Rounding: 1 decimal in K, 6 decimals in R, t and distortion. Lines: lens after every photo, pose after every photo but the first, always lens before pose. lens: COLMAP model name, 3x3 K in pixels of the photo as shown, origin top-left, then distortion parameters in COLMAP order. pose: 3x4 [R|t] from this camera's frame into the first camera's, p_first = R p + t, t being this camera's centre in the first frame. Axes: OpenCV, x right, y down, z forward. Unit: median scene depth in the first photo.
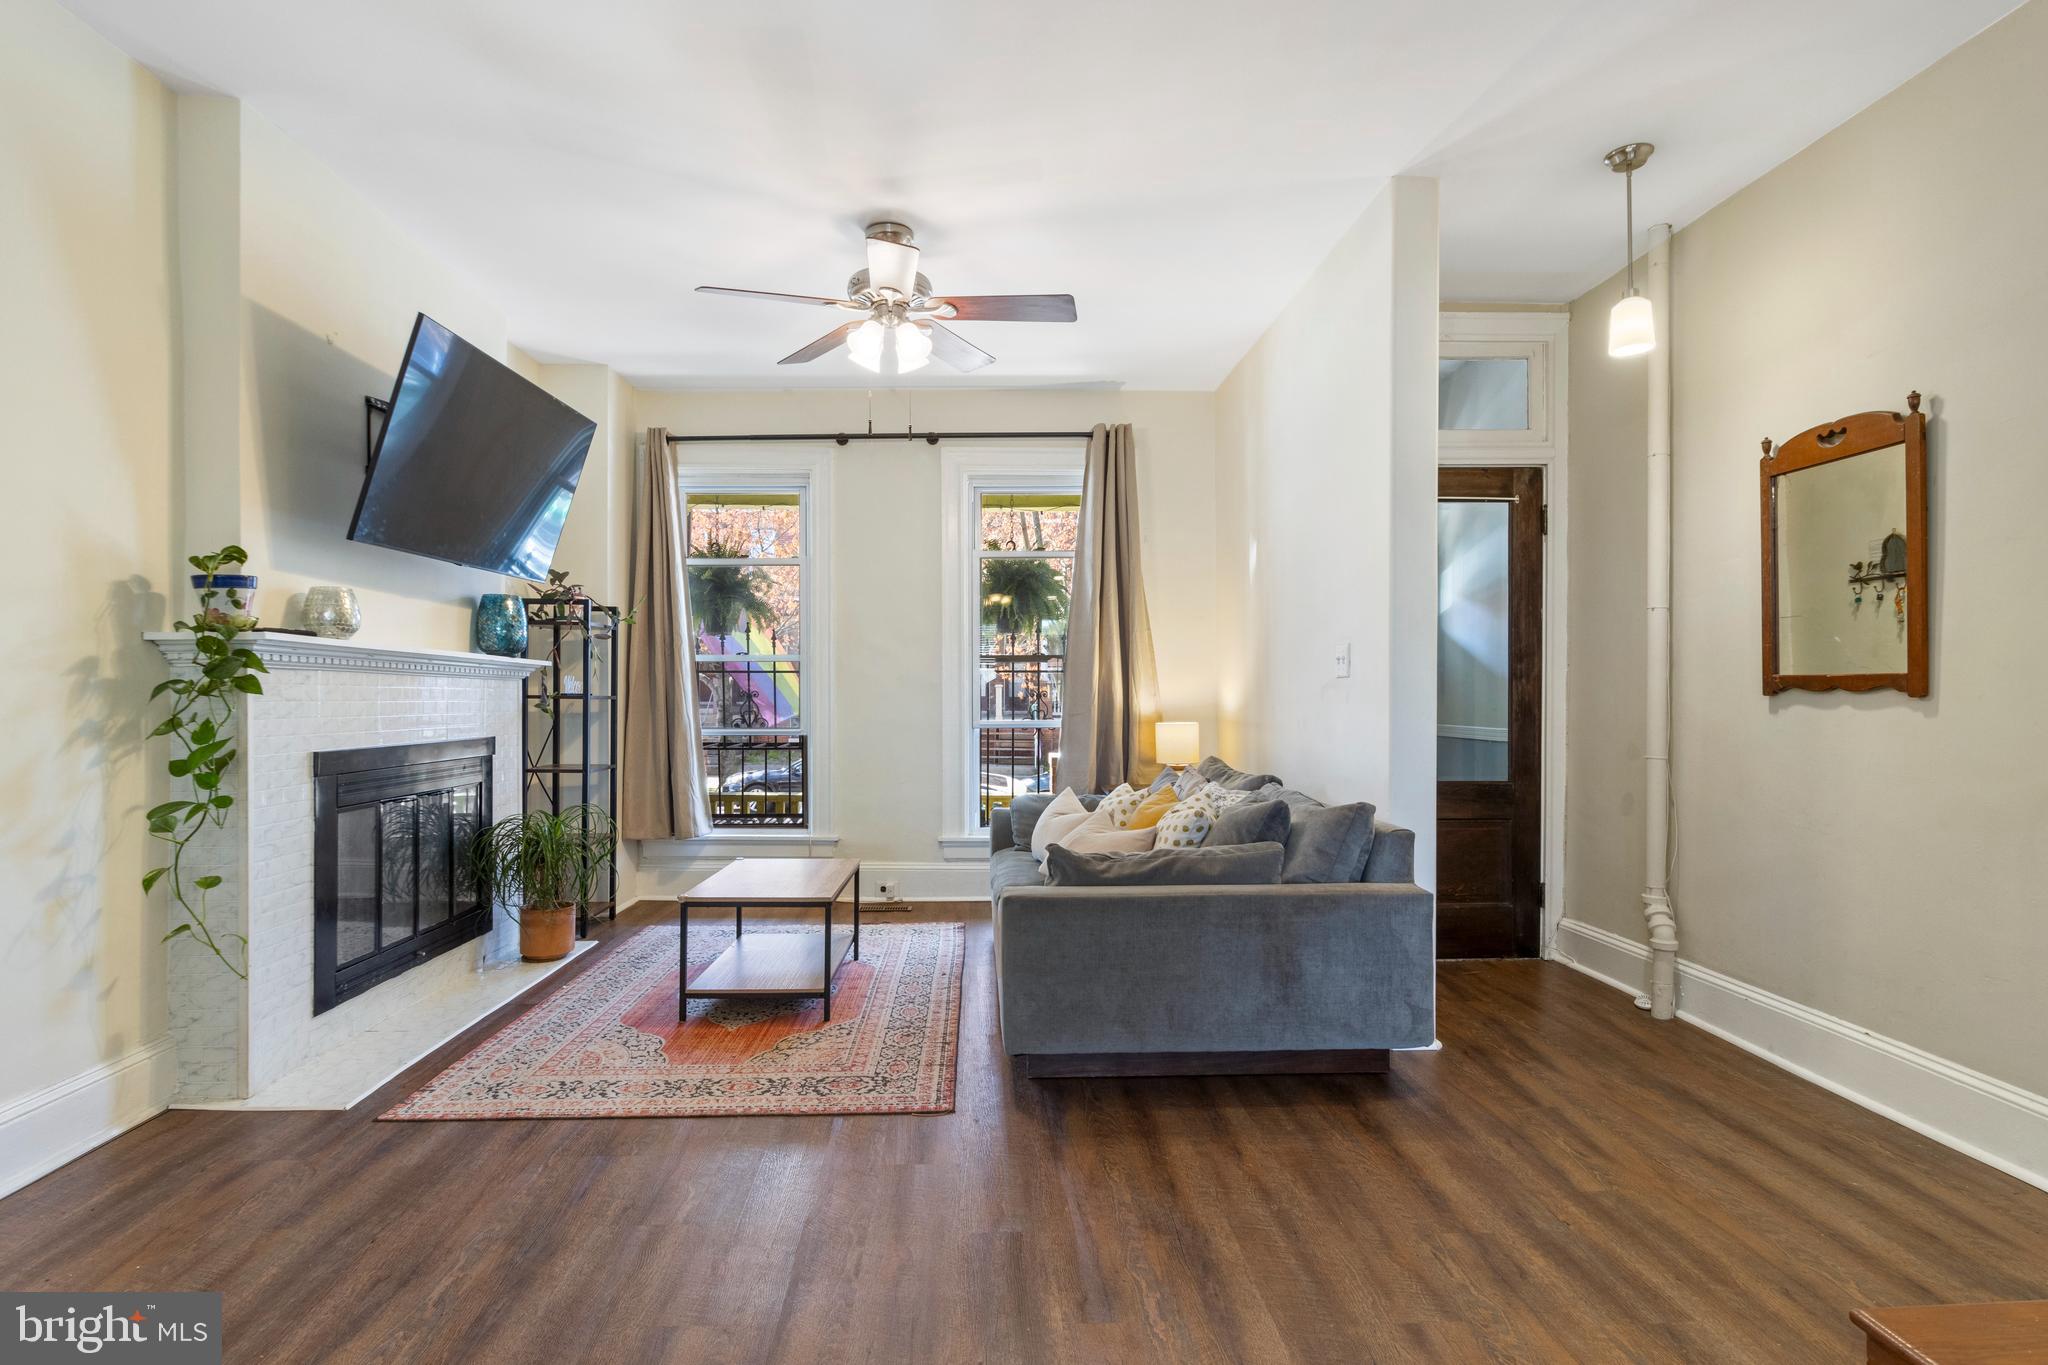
lens RADIAL K [[1006.4, 0, 1024.1], [0, 1006.4, 697.8], [0, 0, 1]] dist [-0.002774, -0.000879]
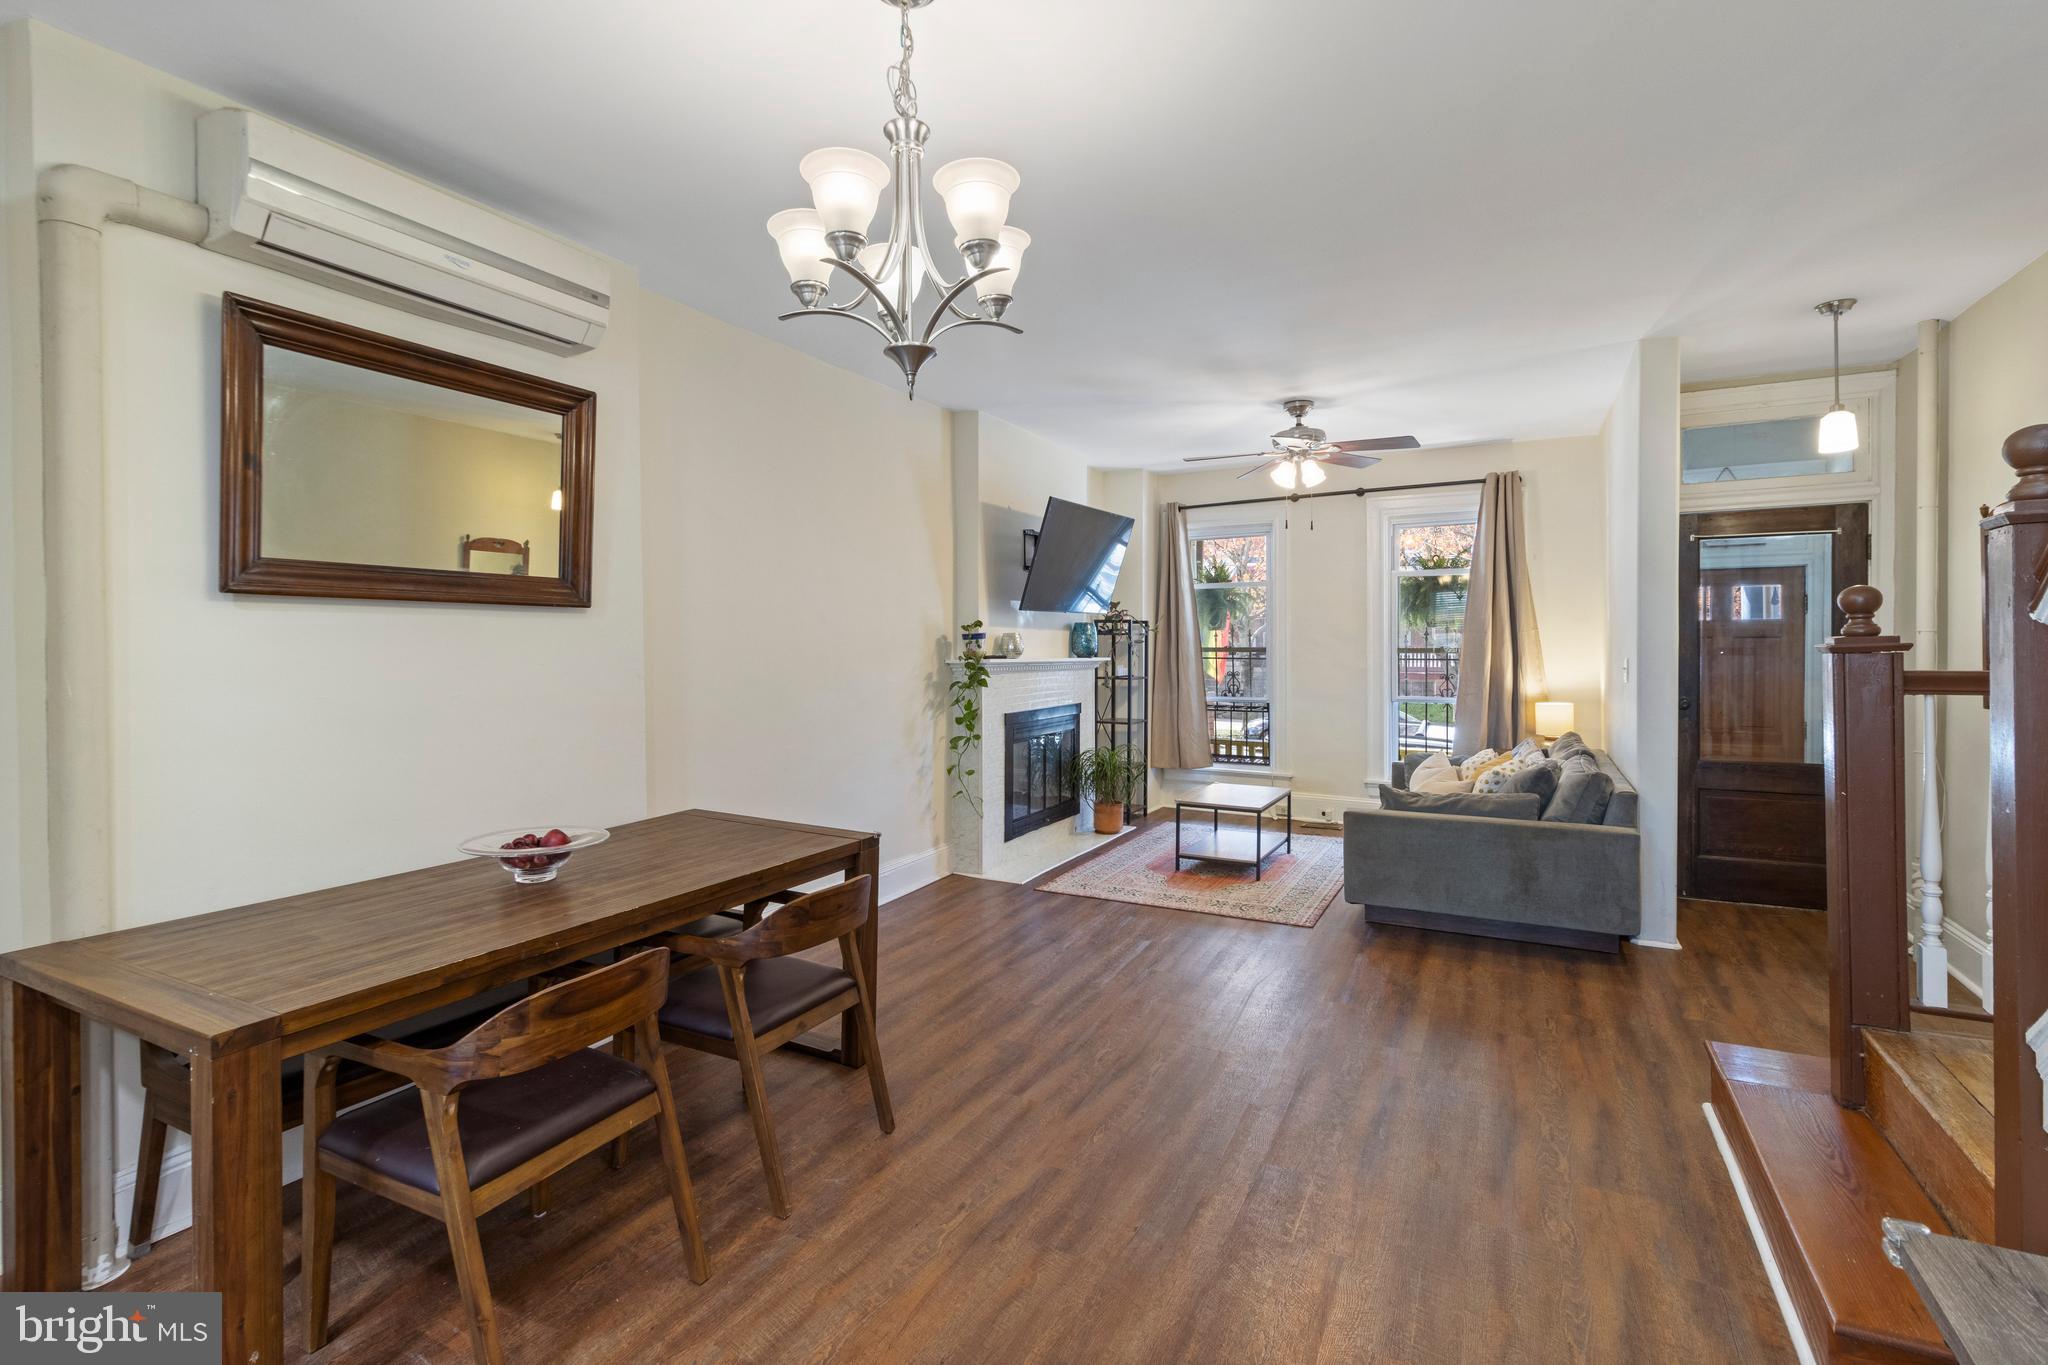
lens RADIAL K [[942.9, 0, 1033.0], [0, 942.9, 651.1], [0, 0, 1]] dist [0.003051, 0.000239]
pose [[0.866154, 0.002394, -0.499771, 0.293458], [0.000569, 0.999983, 0.005777, -0.081067], [0.499776, -0.005288, 0.866138, -0.613612]]
